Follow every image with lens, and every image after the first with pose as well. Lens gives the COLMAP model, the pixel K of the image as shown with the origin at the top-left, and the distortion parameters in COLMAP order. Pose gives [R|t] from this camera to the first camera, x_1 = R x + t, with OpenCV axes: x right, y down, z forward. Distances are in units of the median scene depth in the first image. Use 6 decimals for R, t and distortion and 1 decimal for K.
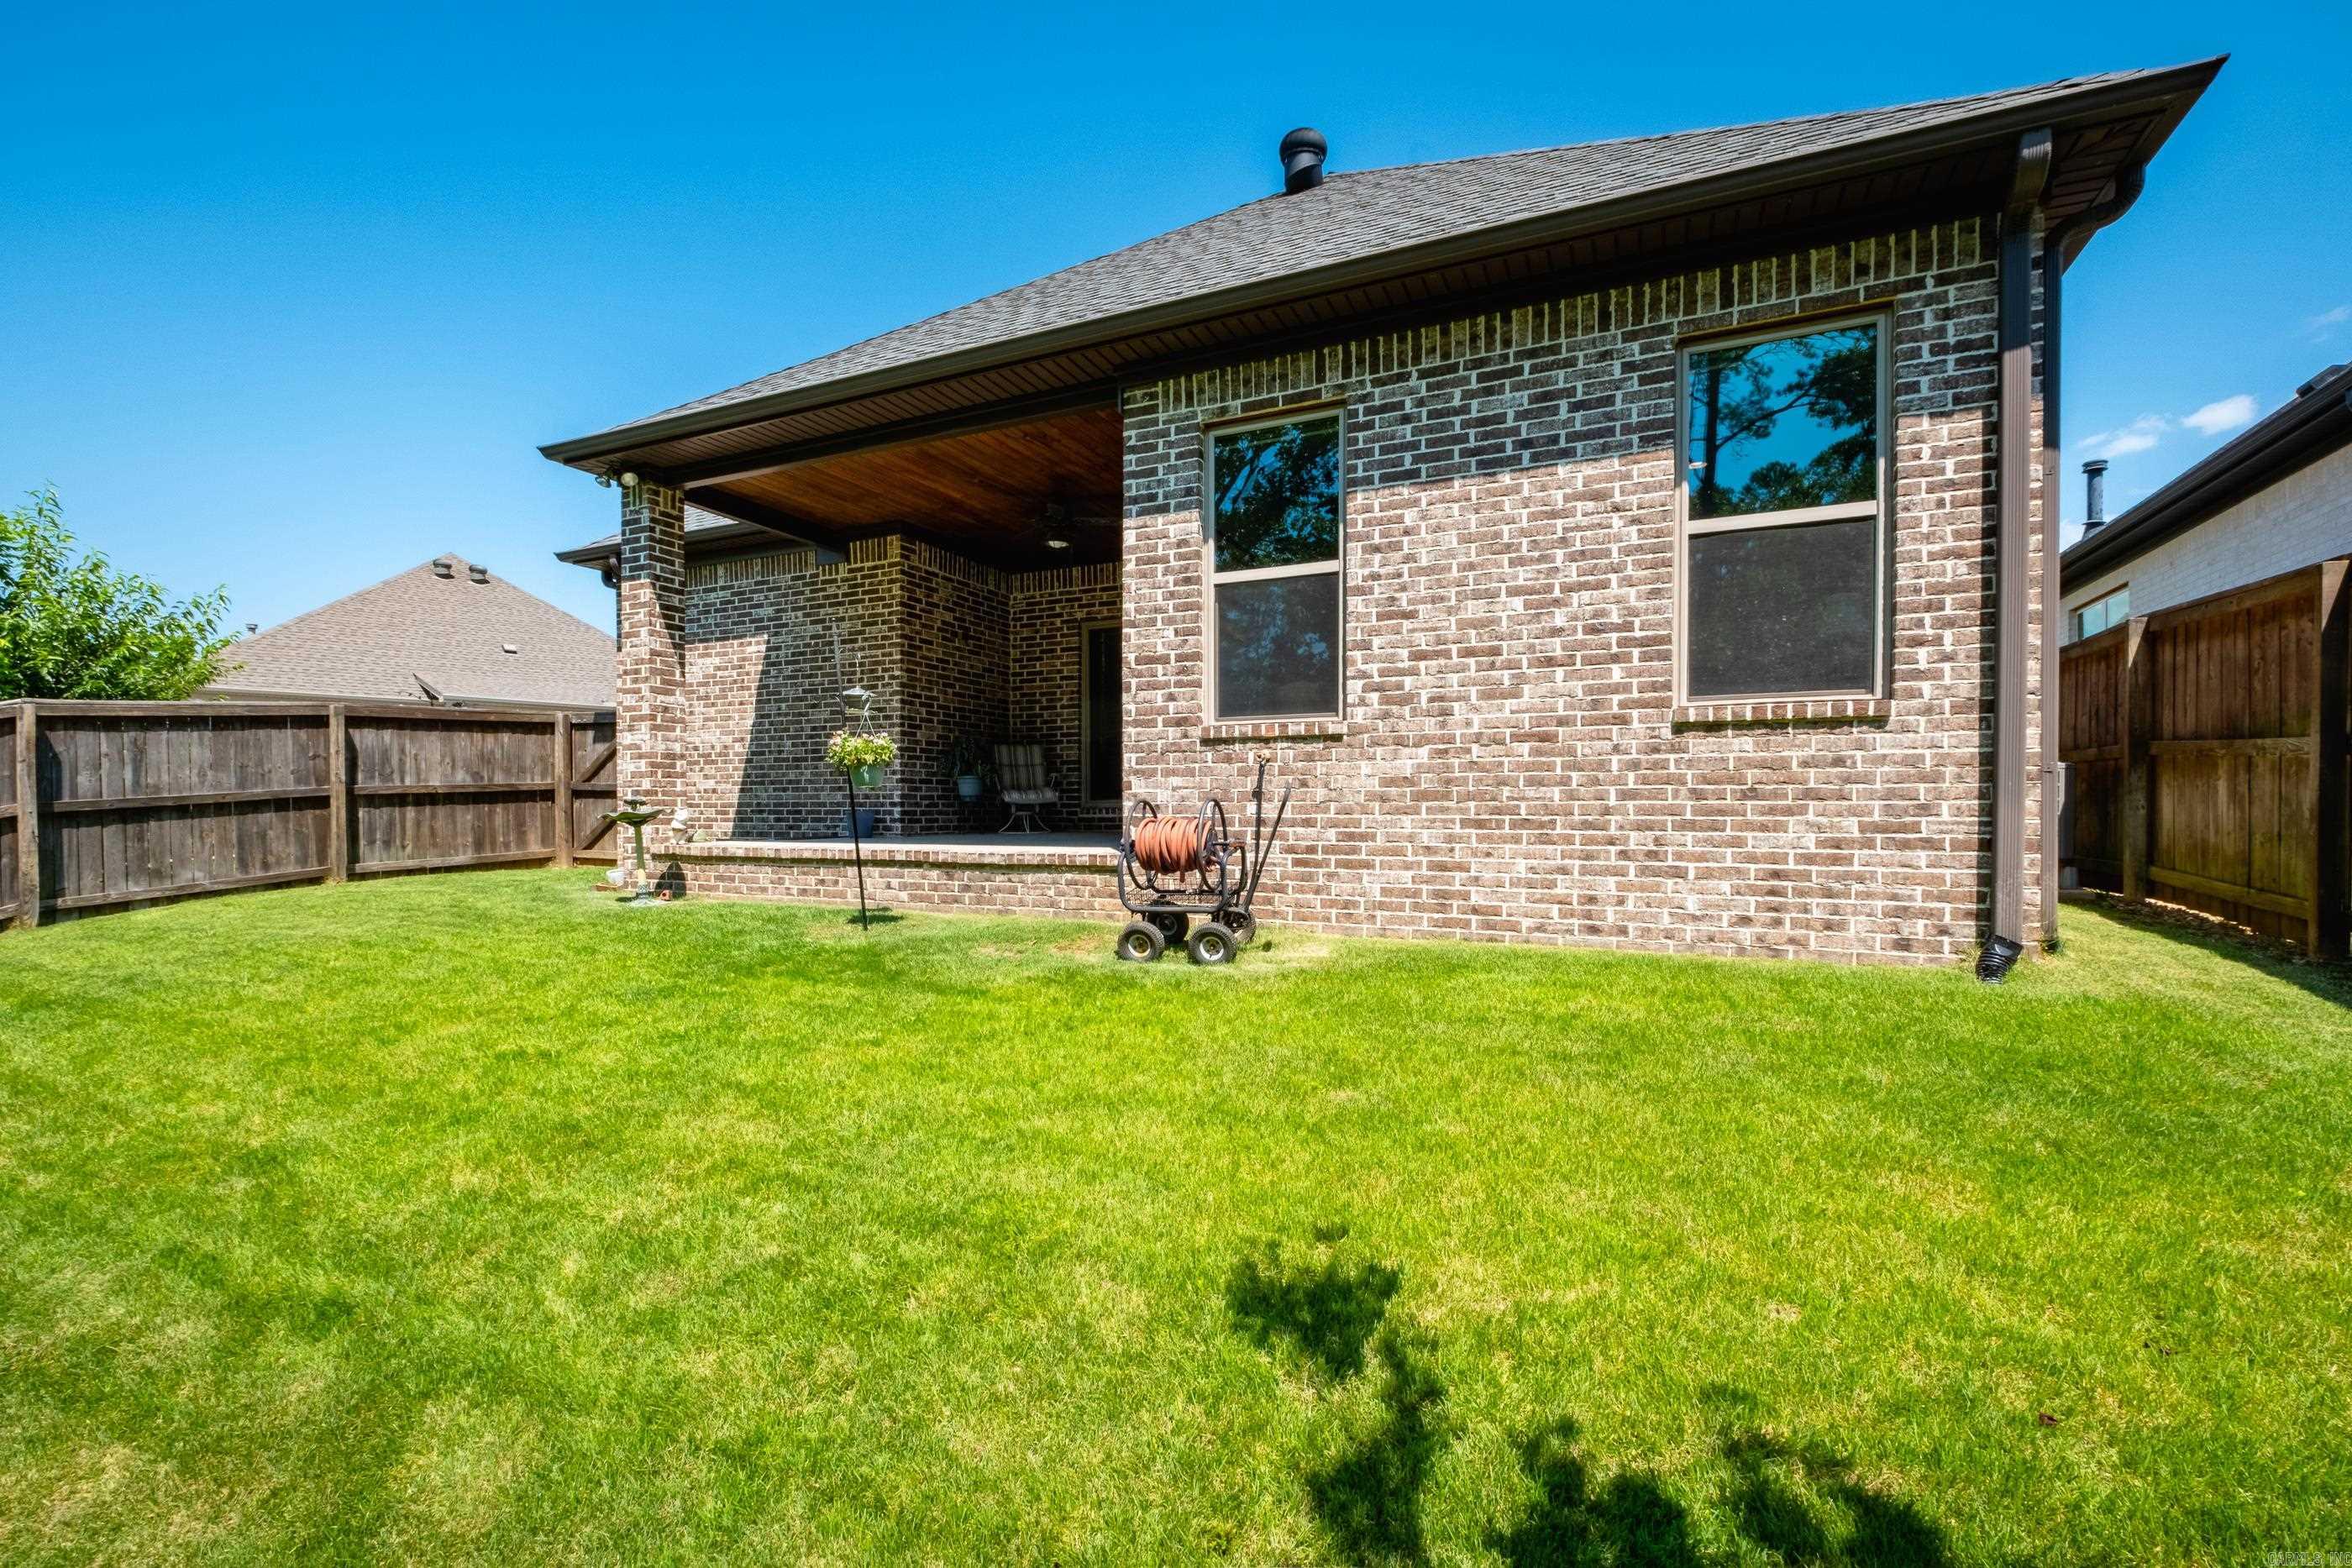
lens RADIAL K [[1020.4, 0, 1166.4], [0, 1020.4, 818.6], [0, 0, 1]] dist [0.000233, -0.000038]
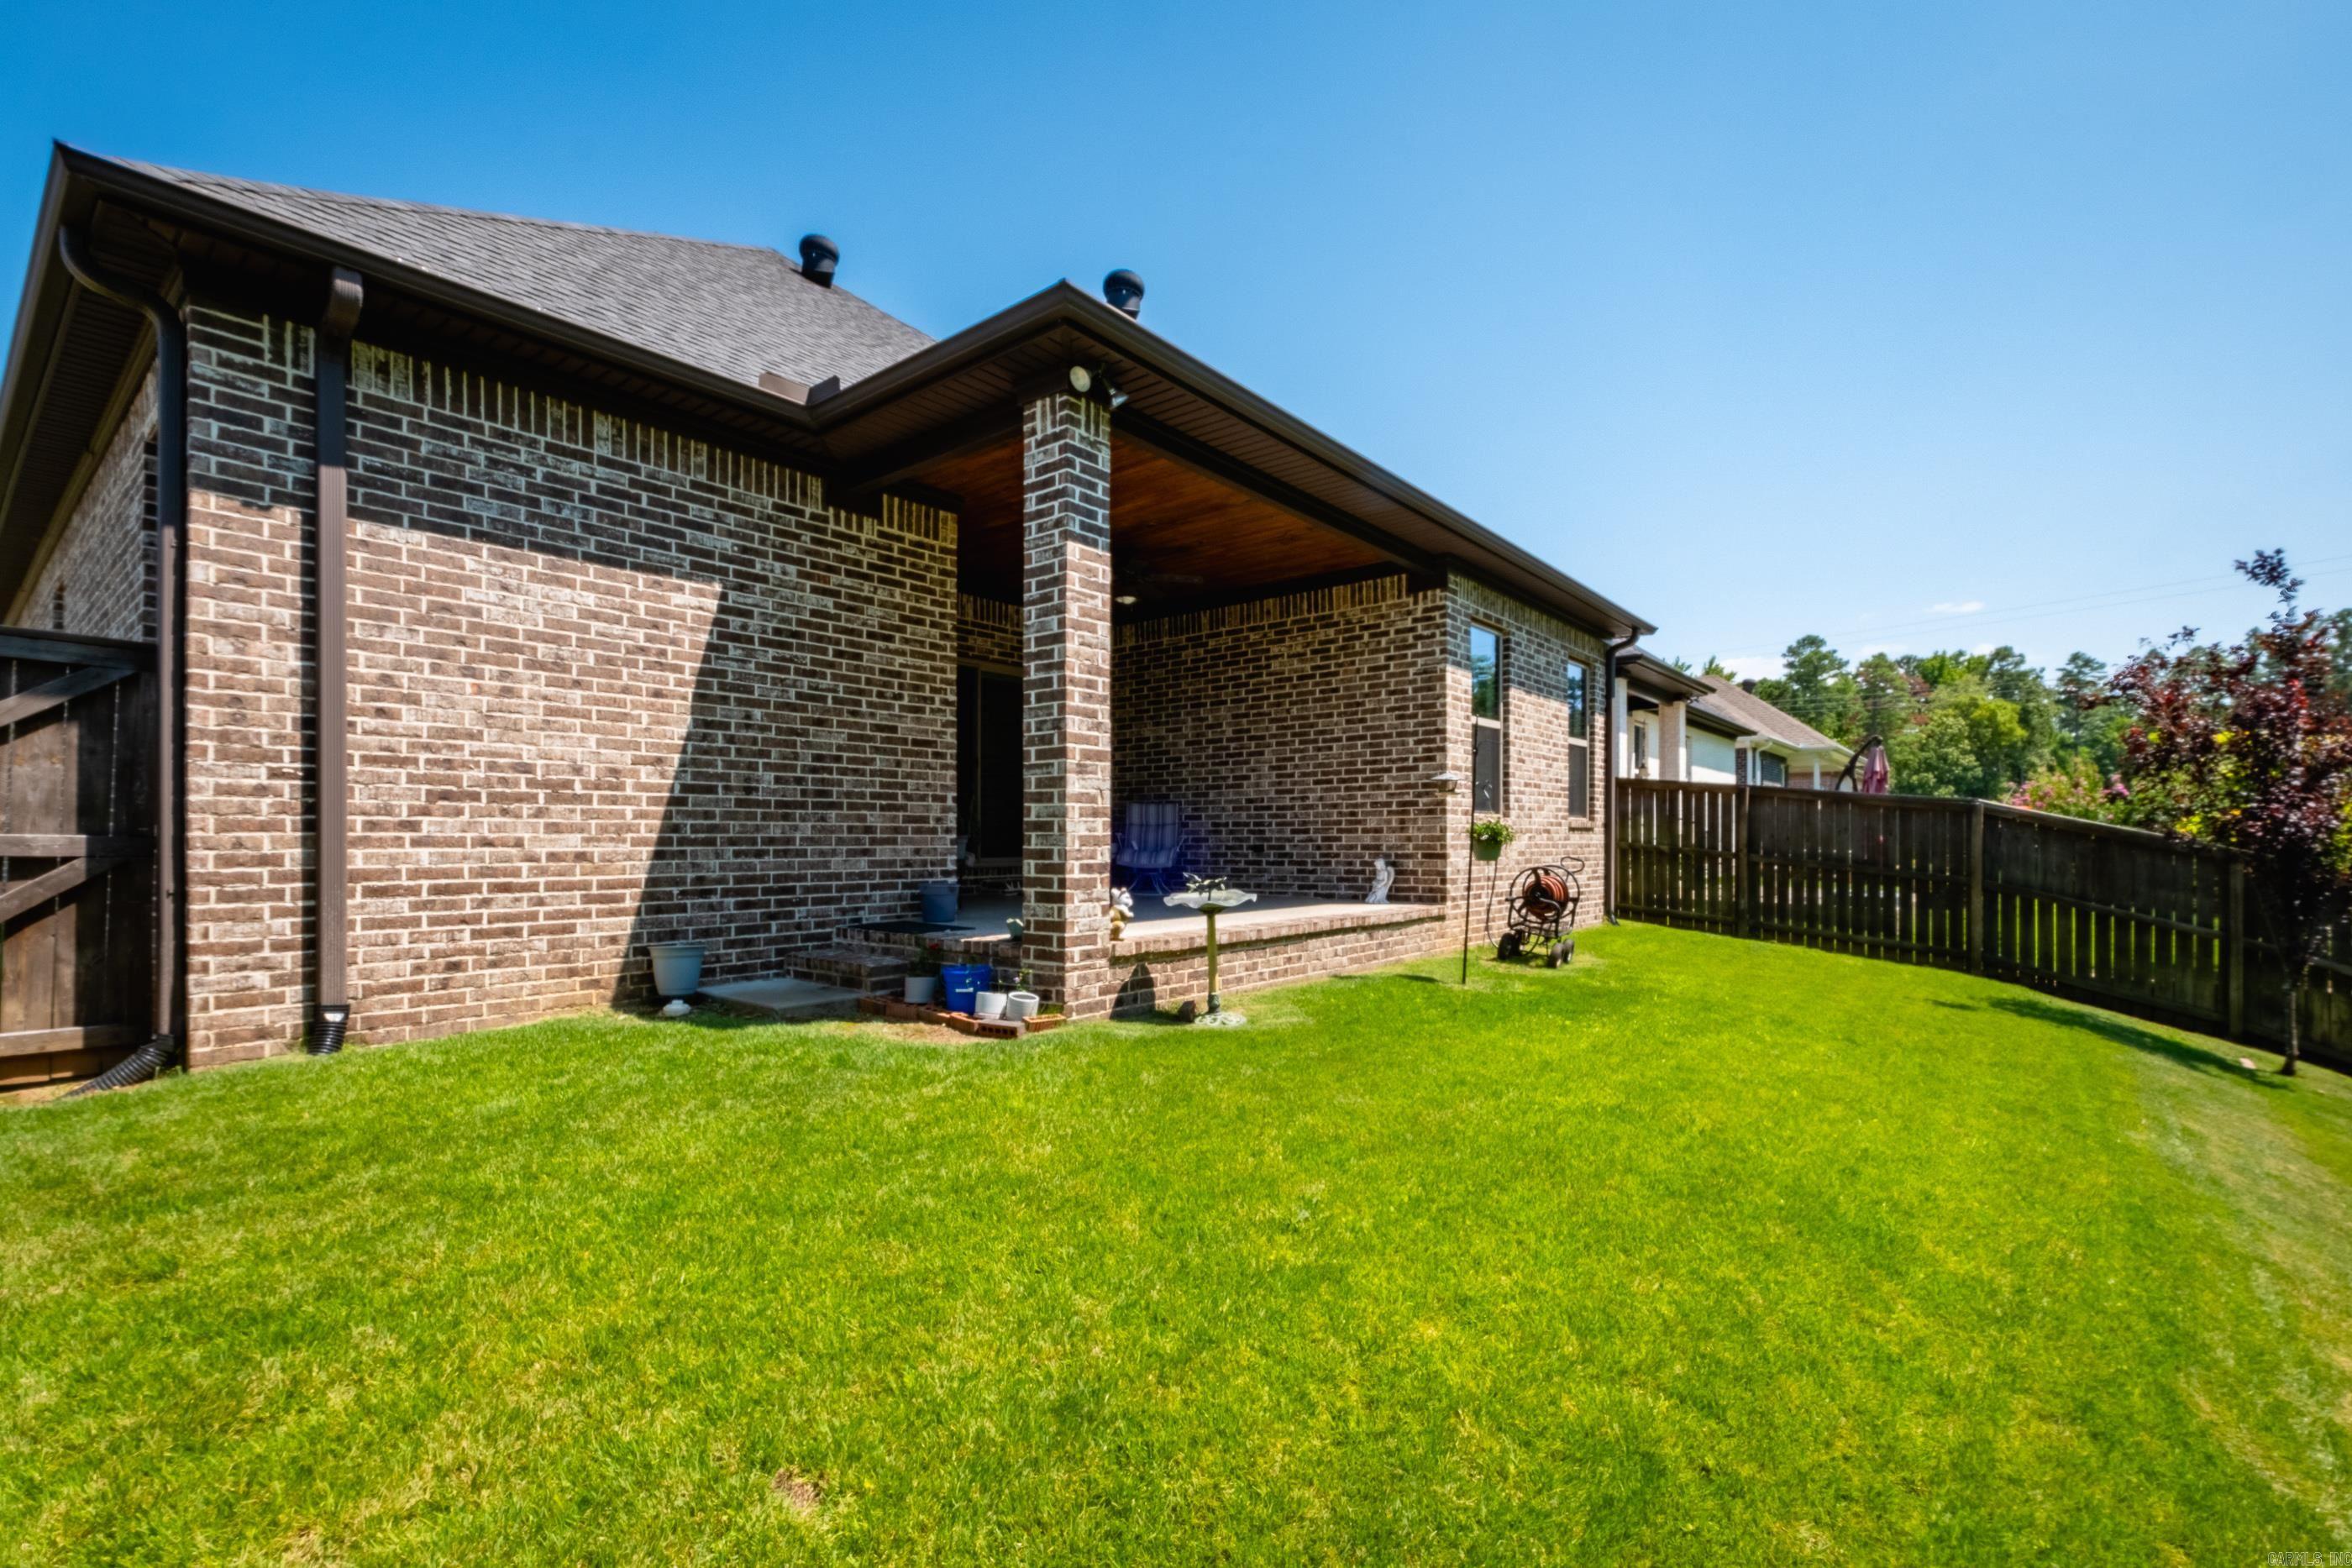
lens RADIAL K [[1041.5, 0, 1178.0], [0, 1041.5, 855.1], [0, 0, 1]] dist [0.005019, -0.005034]
pose [[0.229762, -0.014328, 0.973141, -0.964369], [0.010024, 0.999873, 0.012355, -0.034648], [-0.973195, 0.006916, 0.229877, 0.658533]]
